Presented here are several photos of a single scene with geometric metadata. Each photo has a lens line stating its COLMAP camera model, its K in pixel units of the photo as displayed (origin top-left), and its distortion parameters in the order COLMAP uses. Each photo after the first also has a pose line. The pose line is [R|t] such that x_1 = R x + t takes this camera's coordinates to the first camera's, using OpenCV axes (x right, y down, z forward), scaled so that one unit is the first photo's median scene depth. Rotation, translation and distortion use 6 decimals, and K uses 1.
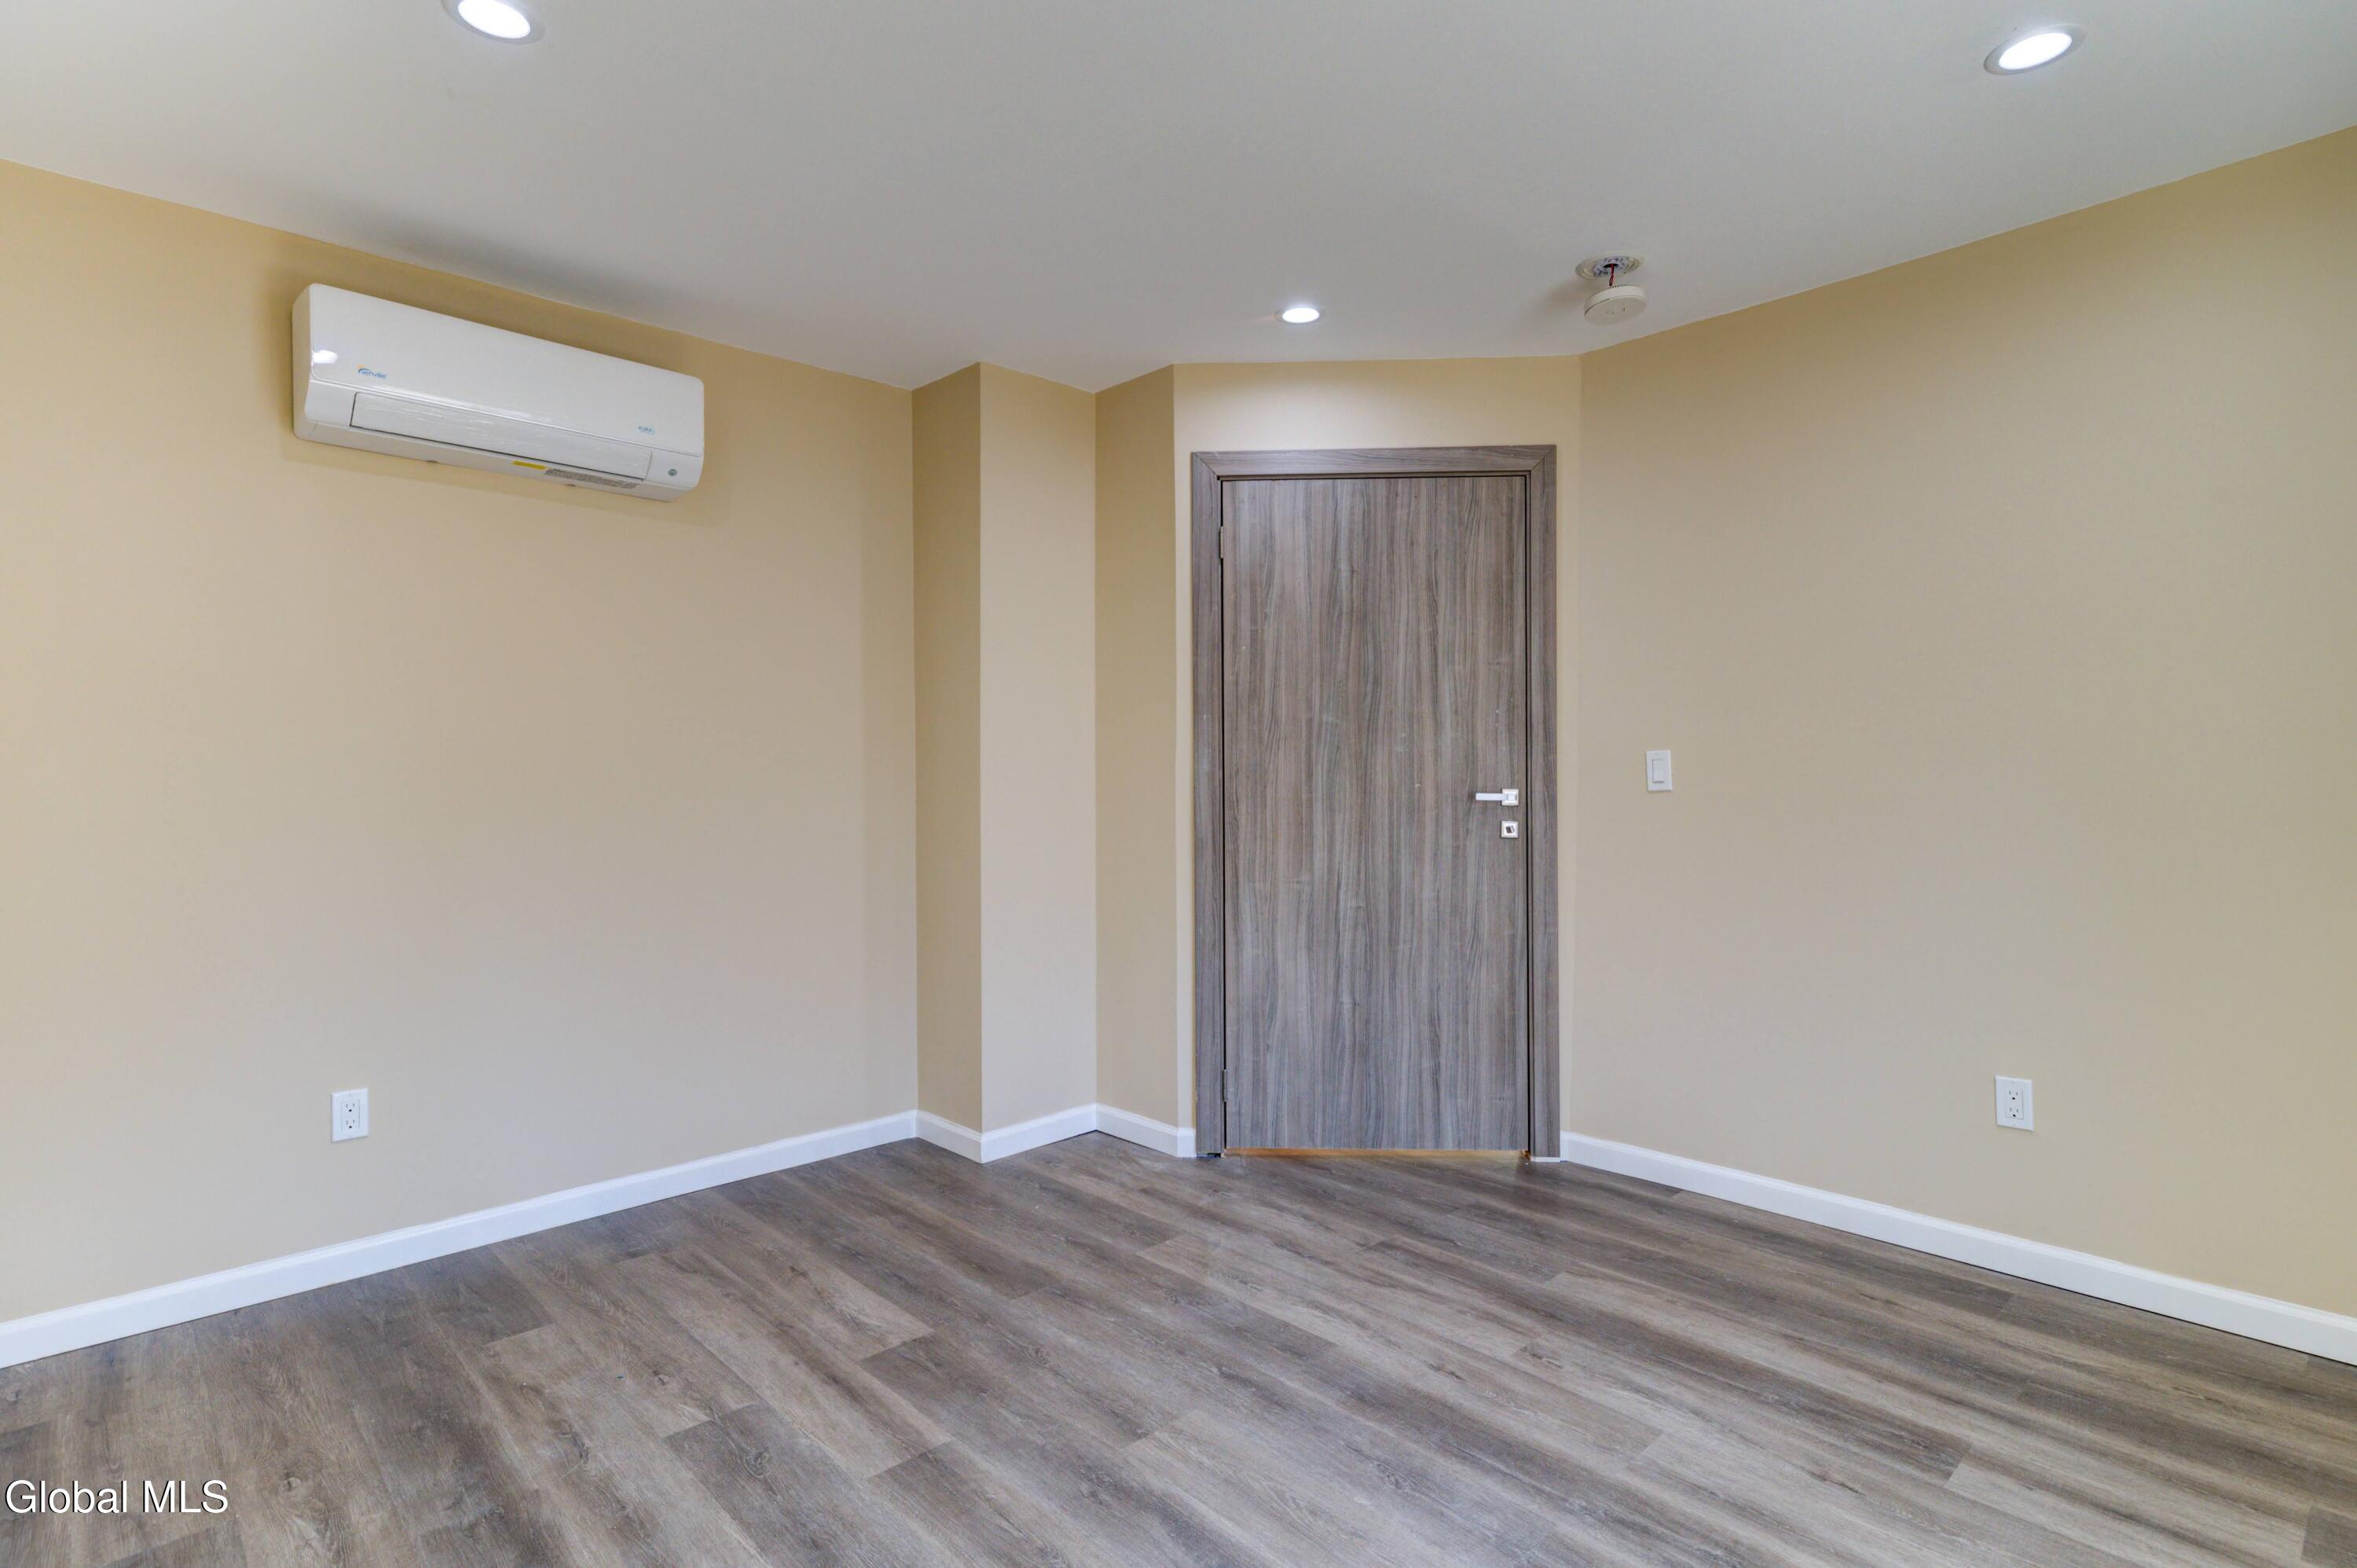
lens RADIAL K [[1205.0, 0, 1178.1], [0, 1205.0, 790.5], [0, 0, 1]] dist [0.021401, 0.000151]
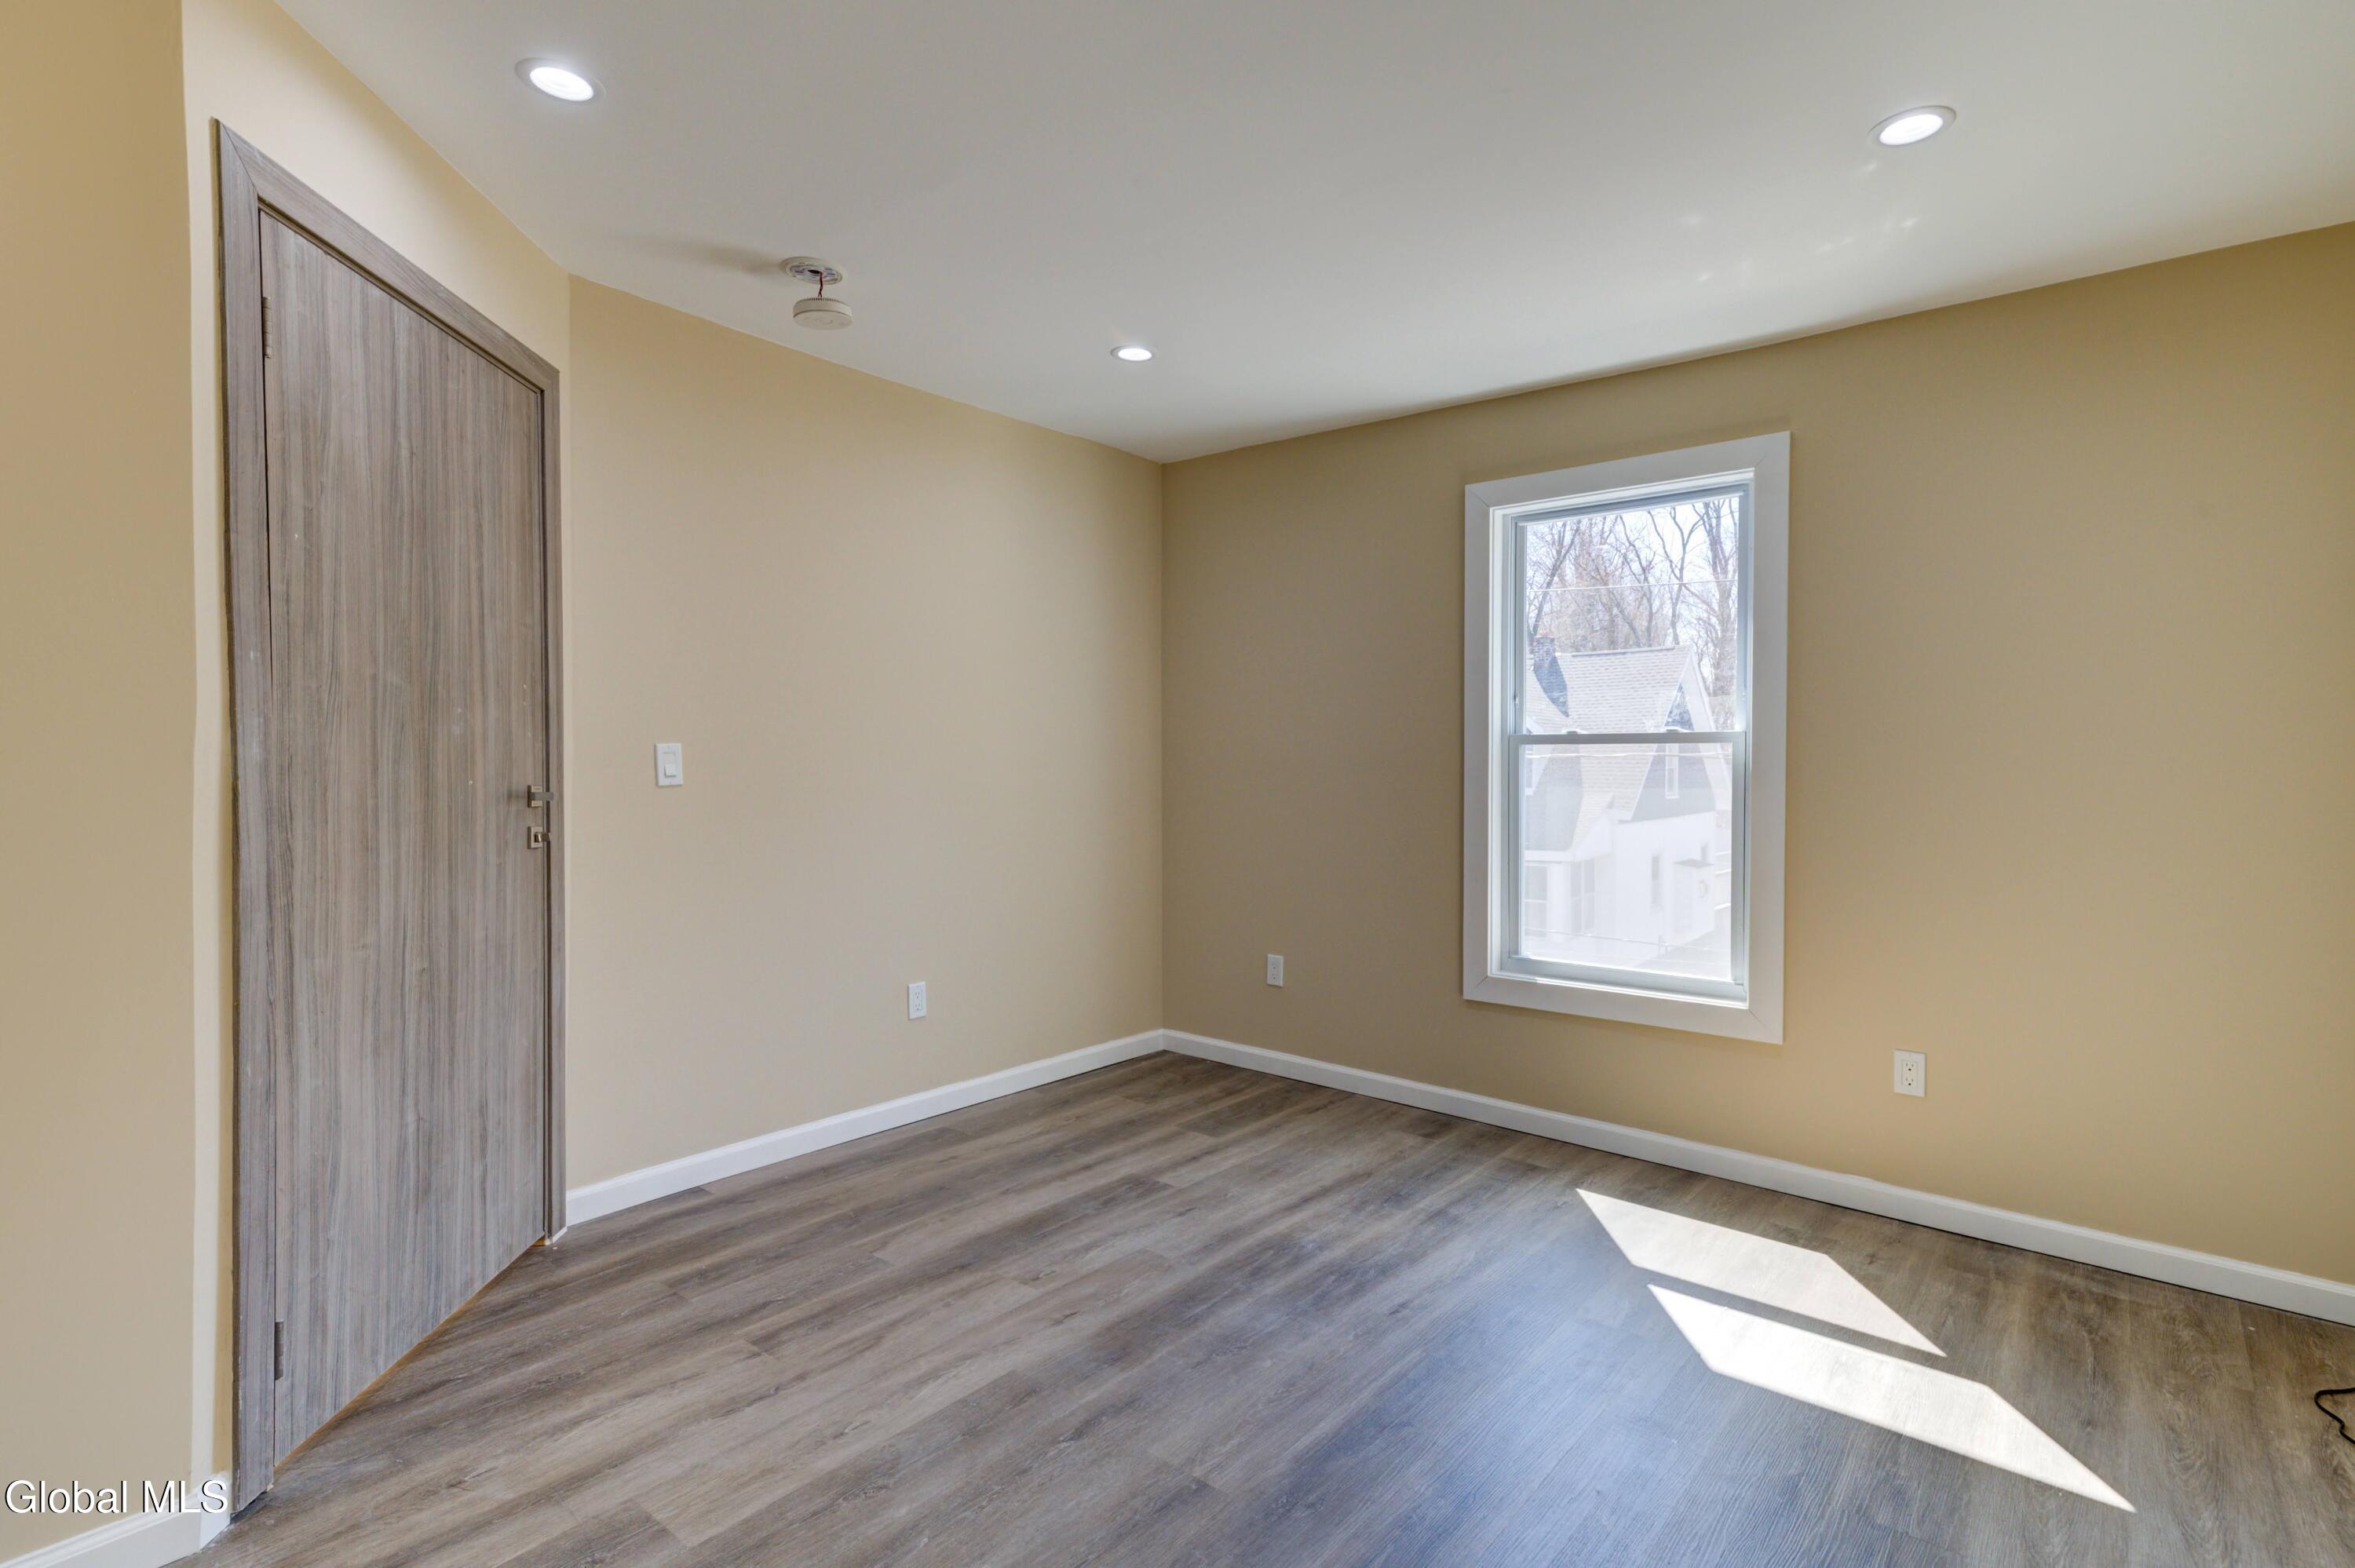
lens RADIAL K [[1203.8, 0, 1177.6], [0, 1203.8, 773.4], [0, 0, 1]] dist [0.021401, 0.000151]
pose [[-0.174775, -0.005477, 0.984593, -0.669960], [0.002664, 0.999978, 0.006036, -0.015102], [-0.984605, 0.003678, -0.174757, 0.837454]]
